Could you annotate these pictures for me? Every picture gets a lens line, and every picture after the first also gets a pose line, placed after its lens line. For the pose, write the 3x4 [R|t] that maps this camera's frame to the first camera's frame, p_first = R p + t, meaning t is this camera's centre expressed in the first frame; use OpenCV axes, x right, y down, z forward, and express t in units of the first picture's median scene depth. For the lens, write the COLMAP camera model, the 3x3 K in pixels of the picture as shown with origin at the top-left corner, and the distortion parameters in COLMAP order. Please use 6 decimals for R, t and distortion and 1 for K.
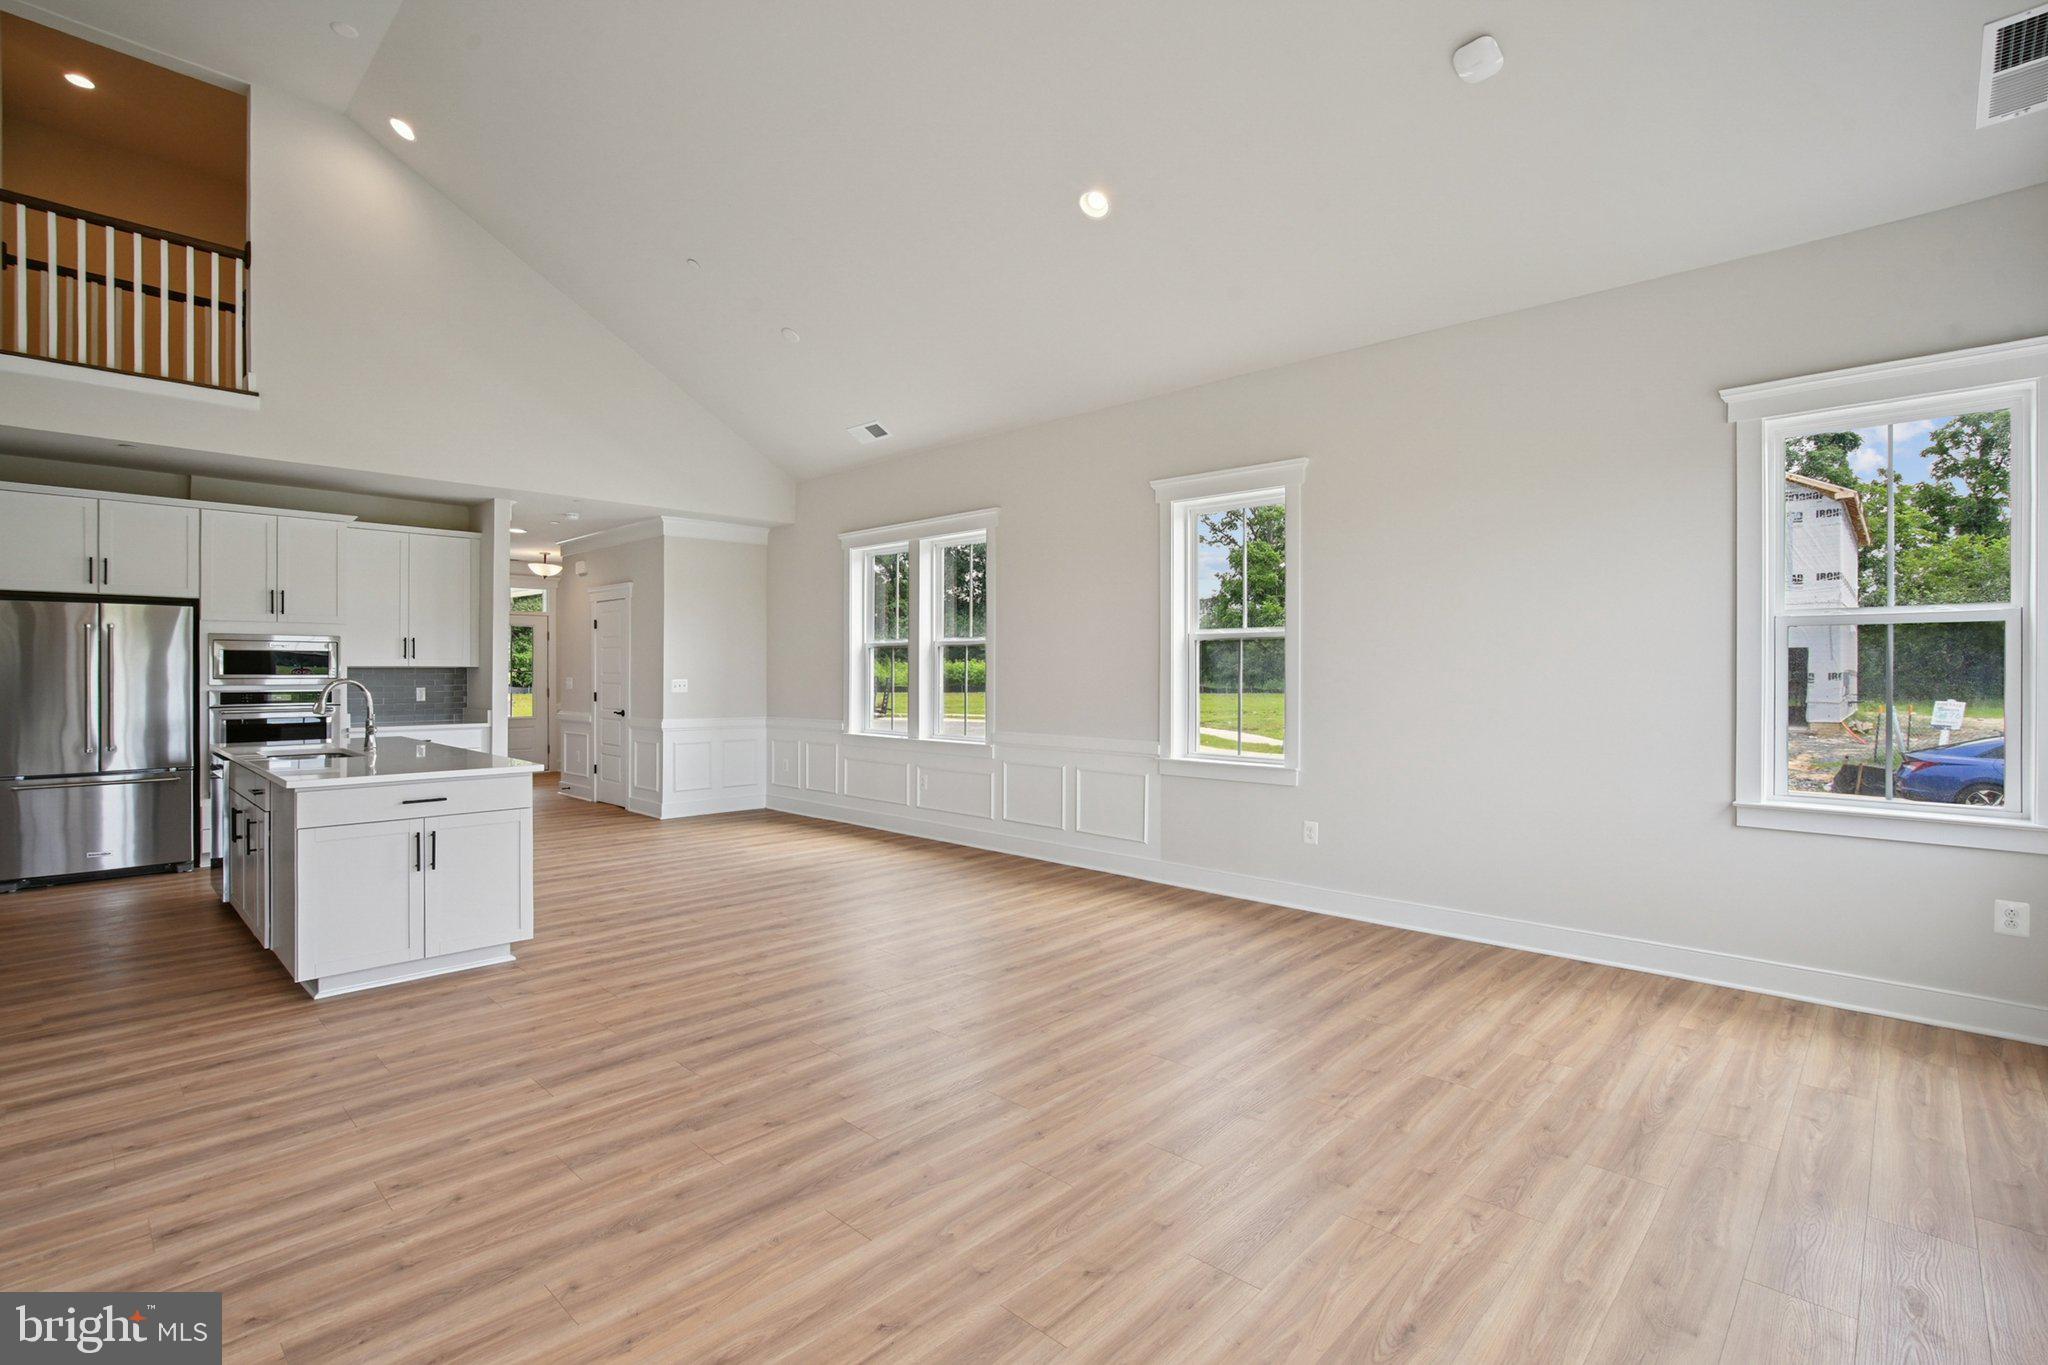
lens RADIAL K [[945.5, 0, 1022.8], [0, 945.5, 683.7], [0, 0, 1]] dist [-0.020103, 0.002189]
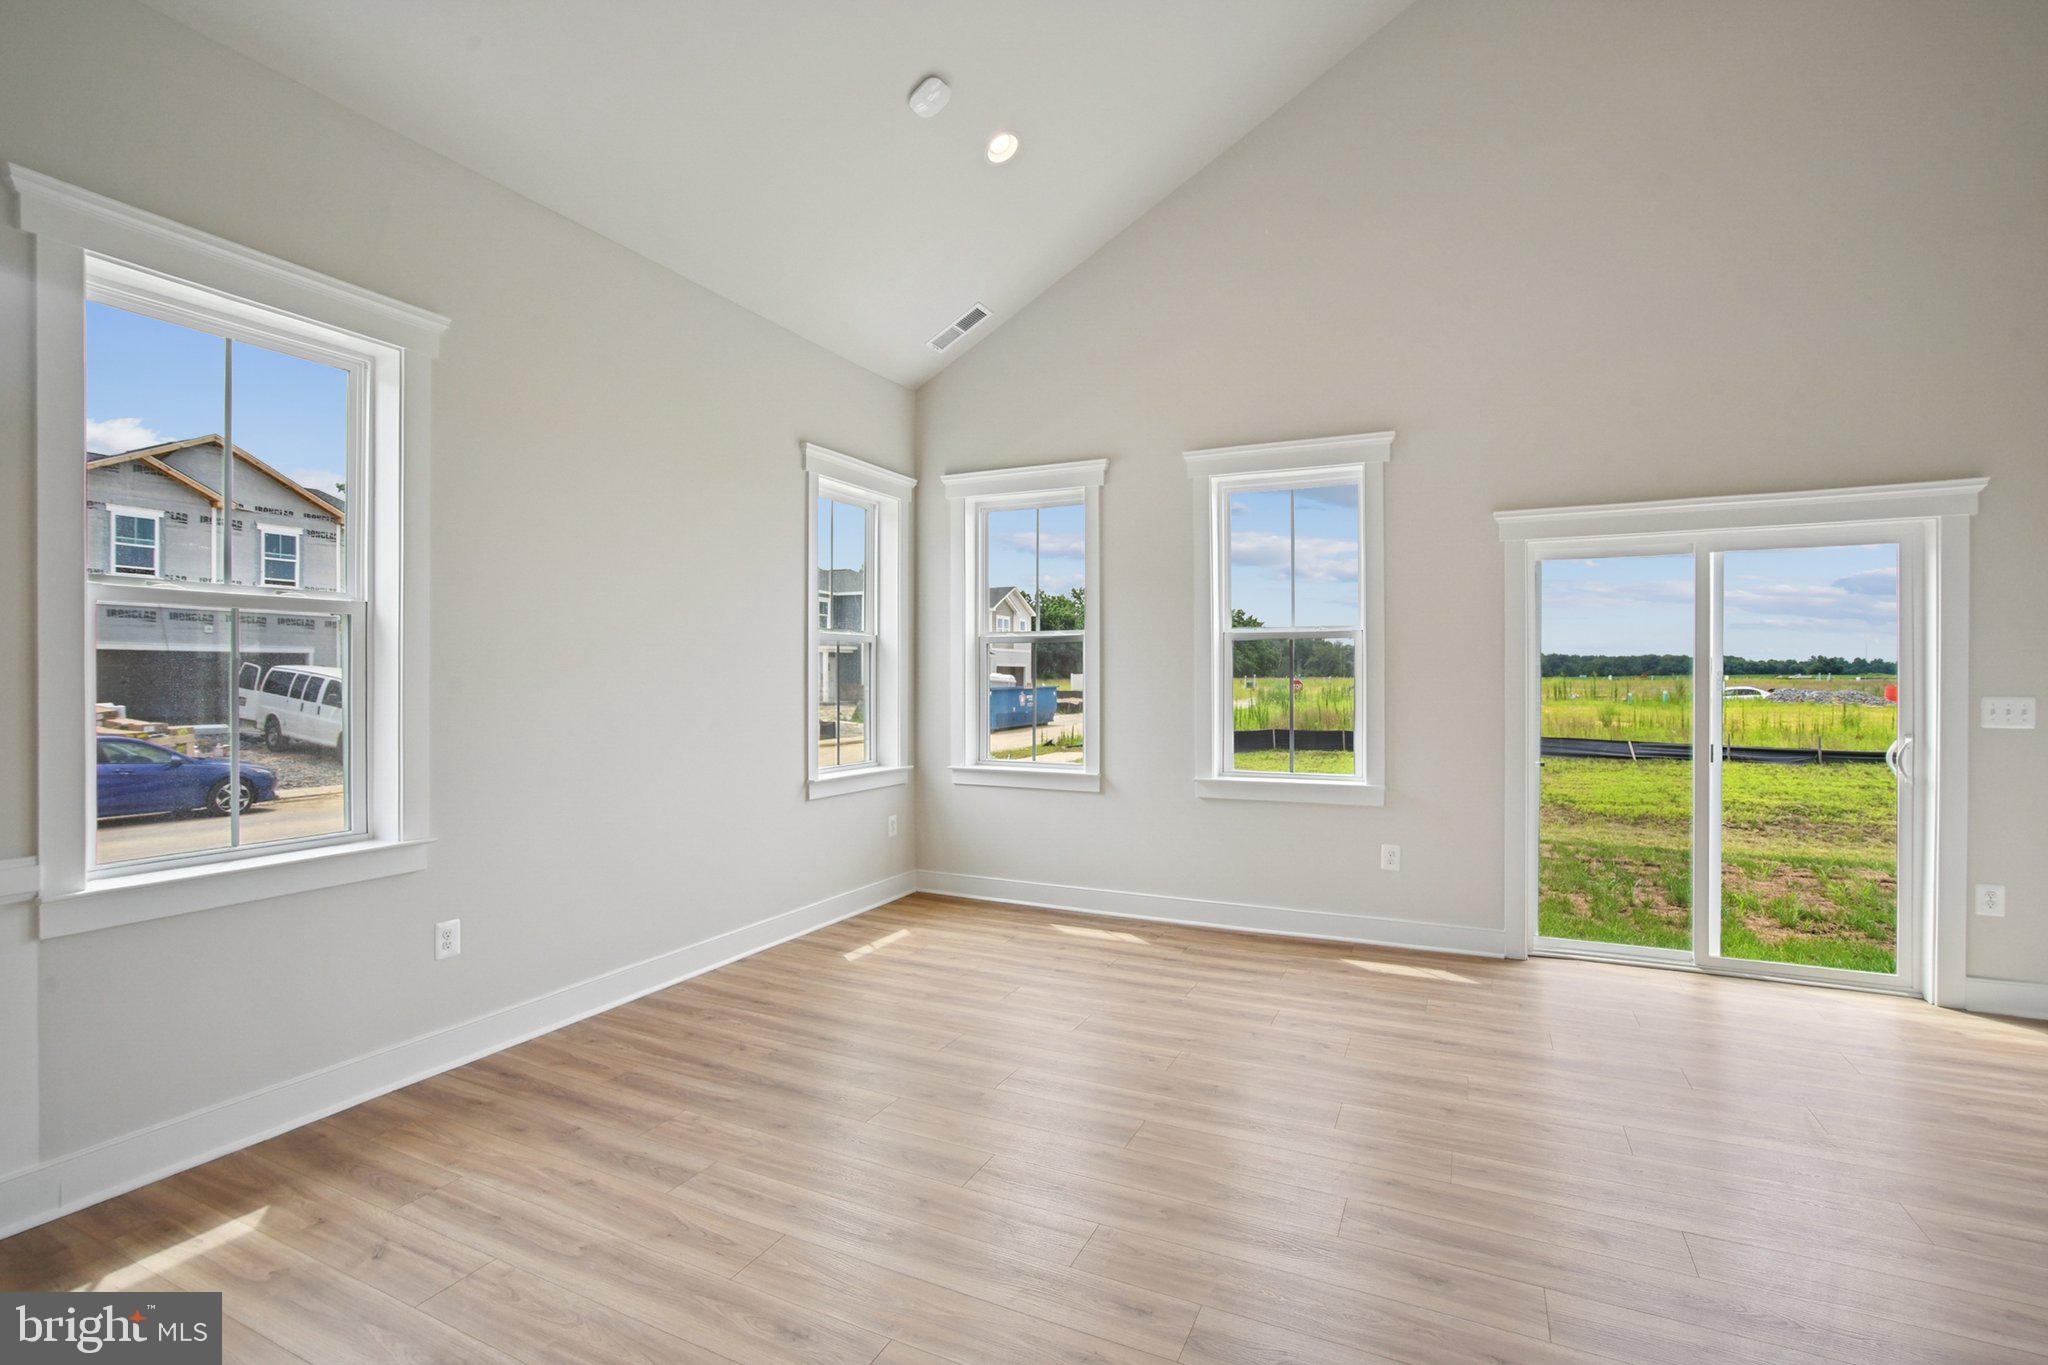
lens RADIAL K [[945.5, 0, 1022.8], [0, 945.5, 676.0], [0, 0, 1]] dist [-0.020103, 0.002189]
pose [[-0.304889, 0.000023, 0.952388, -0.491759], [0.009920, 0.999946, 0.003151, -0.010857], [-0.952336, 0.010408, -0.304872, 1.080002]]
